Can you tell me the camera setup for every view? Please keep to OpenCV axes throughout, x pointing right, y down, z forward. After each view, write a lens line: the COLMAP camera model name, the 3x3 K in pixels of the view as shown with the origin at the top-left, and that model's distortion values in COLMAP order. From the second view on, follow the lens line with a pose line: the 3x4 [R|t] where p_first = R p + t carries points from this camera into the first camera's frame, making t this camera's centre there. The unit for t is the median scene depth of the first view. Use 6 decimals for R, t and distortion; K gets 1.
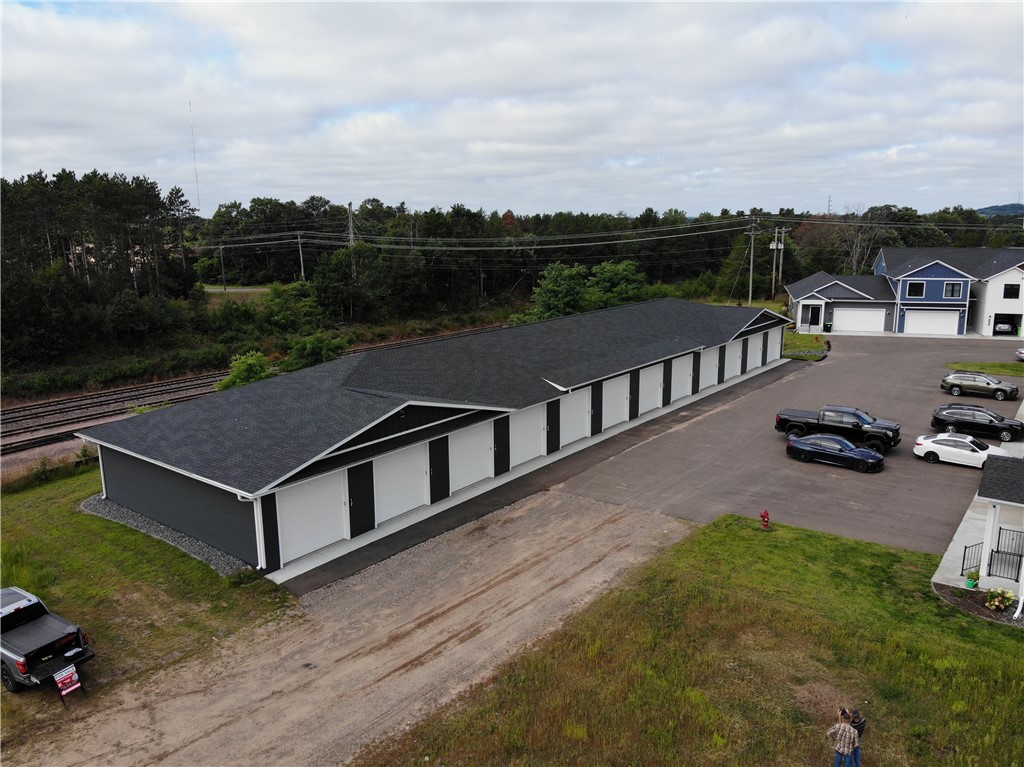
lens RADIAL K [[752.0, 0, 510.7], [0, 752.0, 377.8], [0, 0, 1]] dist [0.118801, -0.217340]
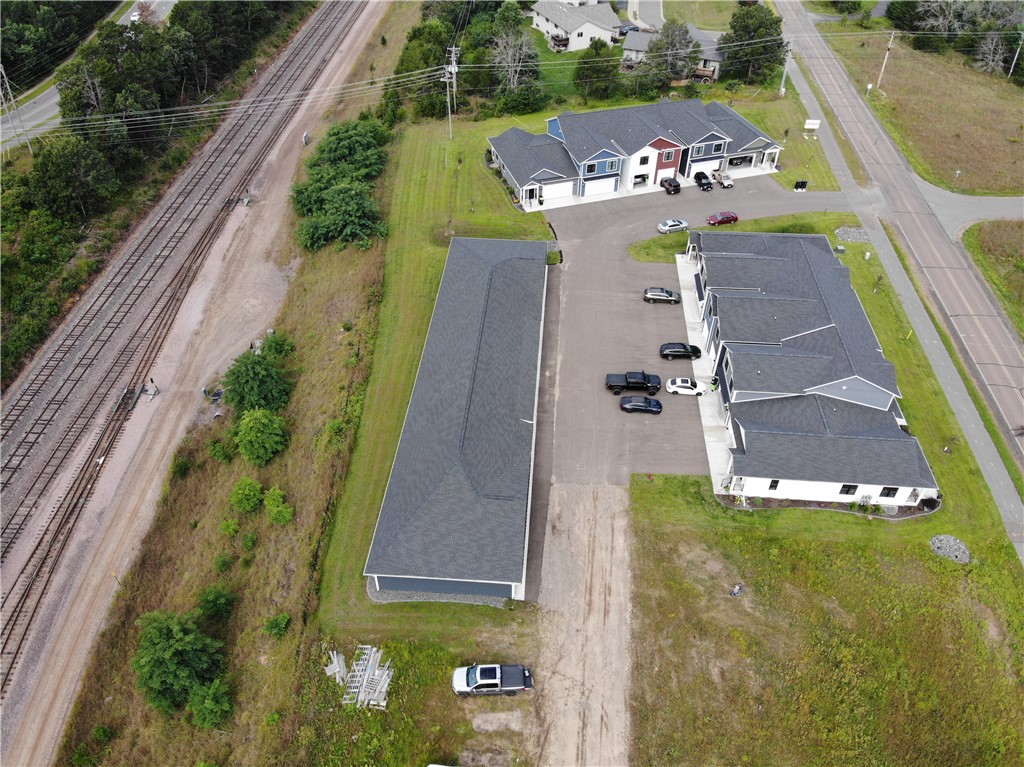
lens RADIAL K [[749.0, 0, 512.1], [0, 749.0, 379.4], [0, 0, 1]] dist [0.163144, -0.311931]
pose [[0.830725, -0.355267, 0.428581, -0.960877], [0.095897, 0.849701, 0.518471, -1.373993], [-0.548361, -0.389607, 0.739937, -0.447645]]
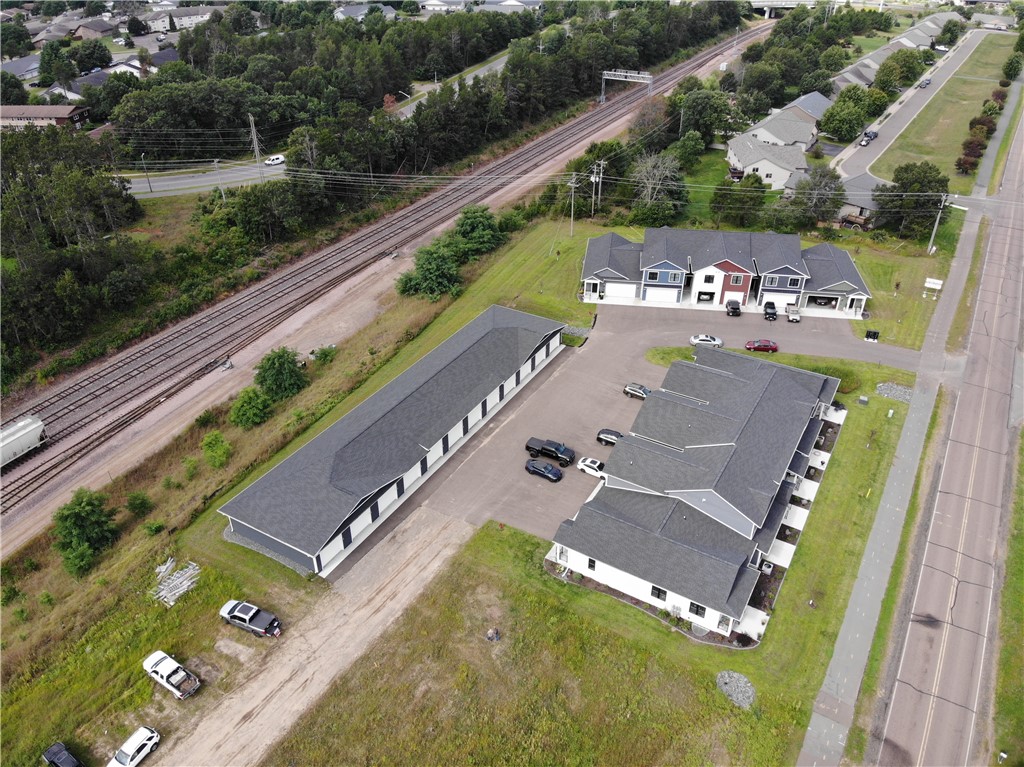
lens RADIAL K [[749.0, 0, 512.1], [0, 749.0, 379.4], [0, 0, 1]] dist [0.163144, -0.311931]
pose [[0.990884, -0.062777, 0.119193, 0.086658], [0.015129, 0.931043, 0.364595, -1.234580], [-0.133863, -0.359468, 0.923506, -1.246833]]
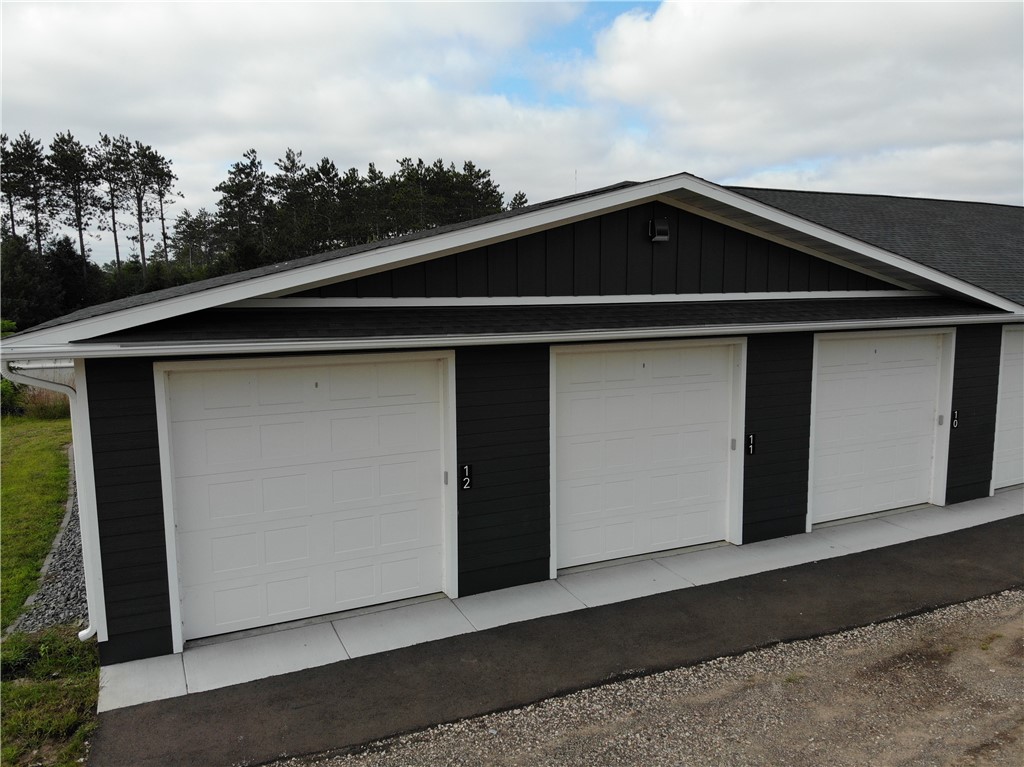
lens RADIAL K [[752.0, 0, 510.7], [0, 752.0, 377.8], [0, 0, 1]] dist [0.118801, -0.217340]
pose [[0.893305, 0.059286, -0.445524, -0.055770], [-0.093214, 0.994147, -0.054609, 0.130645], [0.439679, 0.090311, 0.893603, 0.689923]]
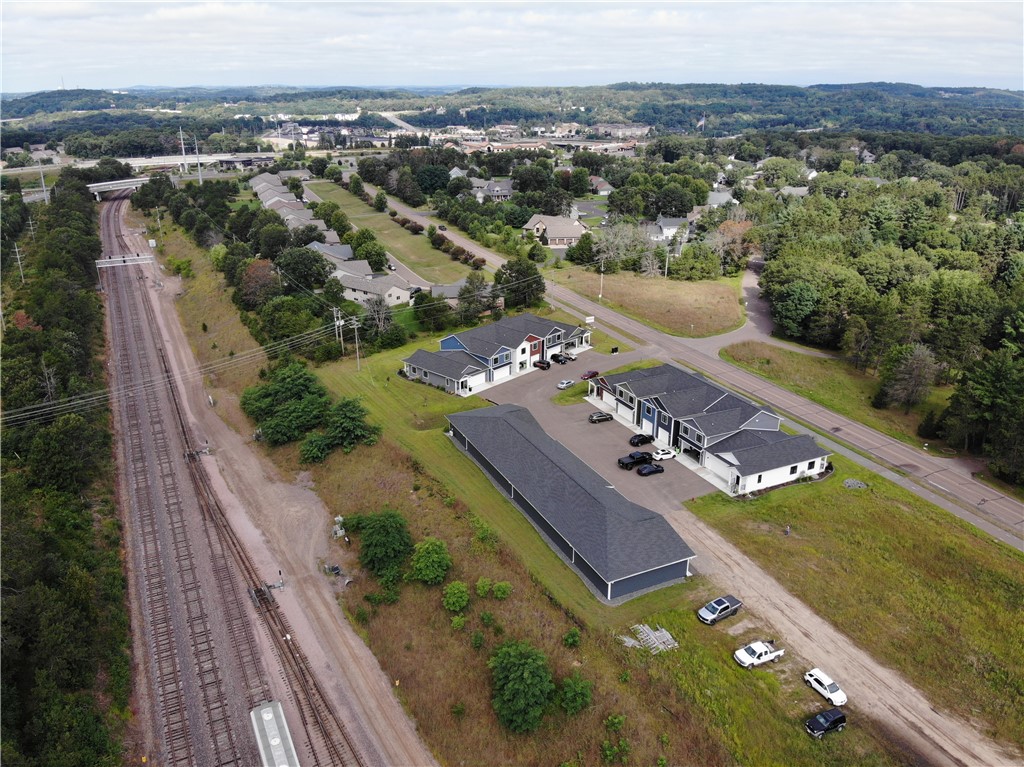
lens RADIAL K [[749.0, 0, 512.1], [0, 749.0, 379.4], [0, 0, 1]] dist [0.163144, -0.311931]
pose [[0.439400, -0.309382, 0.843333, -2.963718], [0.171261, 0.950451, 0.259447, -1.470122], [-0.881815, 0.030429, 0.470613, 0.002521]]
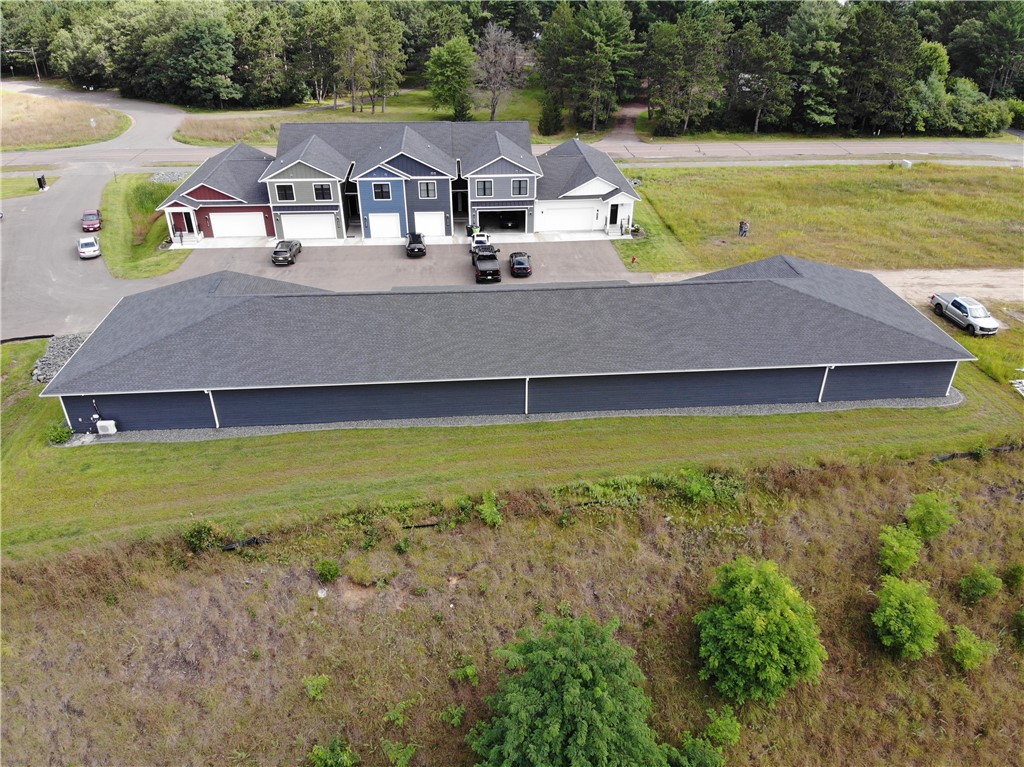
lens RADIAL K [[752.0, 0, 510.7], [0, 752.0, 377.8], [0, 0, 1]] dist [0.118801, -0.217340]
pose [[-0.676556, -0.358803, 0.643064, -0.958204], [0.154687, 0.784534, 0.600481, -0.914955], [-0.719961, 0.505733, -0.475280, 2.432457]]
